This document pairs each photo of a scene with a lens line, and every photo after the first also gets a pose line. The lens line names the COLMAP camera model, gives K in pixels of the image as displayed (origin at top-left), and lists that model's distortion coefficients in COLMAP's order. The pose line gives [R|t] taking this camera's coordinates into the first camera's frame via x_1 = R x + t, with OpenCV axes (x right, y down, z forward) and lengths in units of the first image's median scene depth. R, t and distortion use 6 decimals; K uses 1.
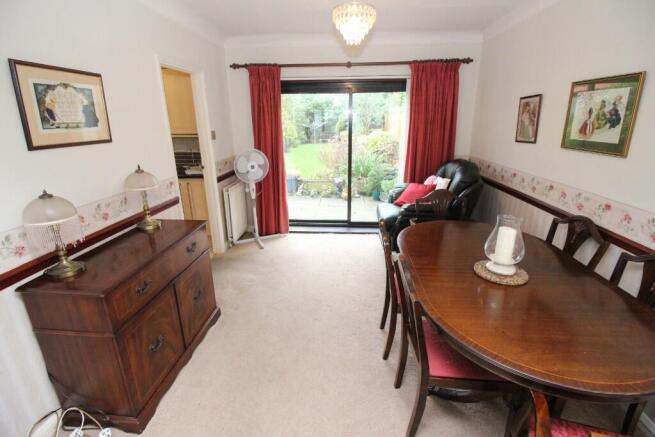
lens RADIAL K [[308.8, 0, 326.7], [0, 308.8, 215.3], [0, 0, 1]] dist [-0.001474, -0.000125]
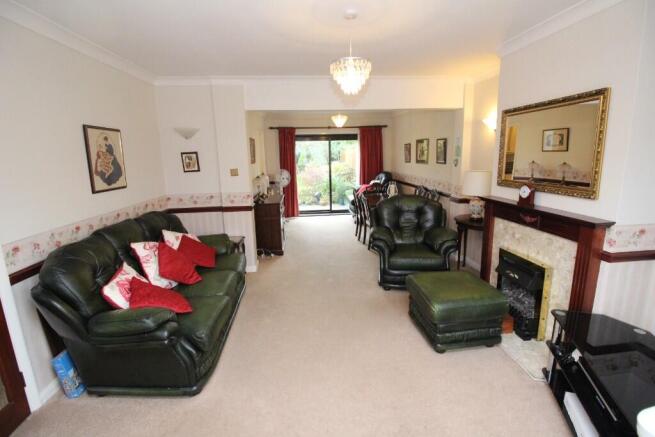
lens RADIAL K [[308.8, 0, 328.9], [0, 308.8, 217.2], [0, 0, 1]] dist [-0.001474, -0.000125]
pose [[0.987159, -0.044464, 0.153427, -0.259658], [0.059739, 0.993545, -0.096435, 0.280118], [-0.148148, 0.104362, 0.983443, -0.899833]]
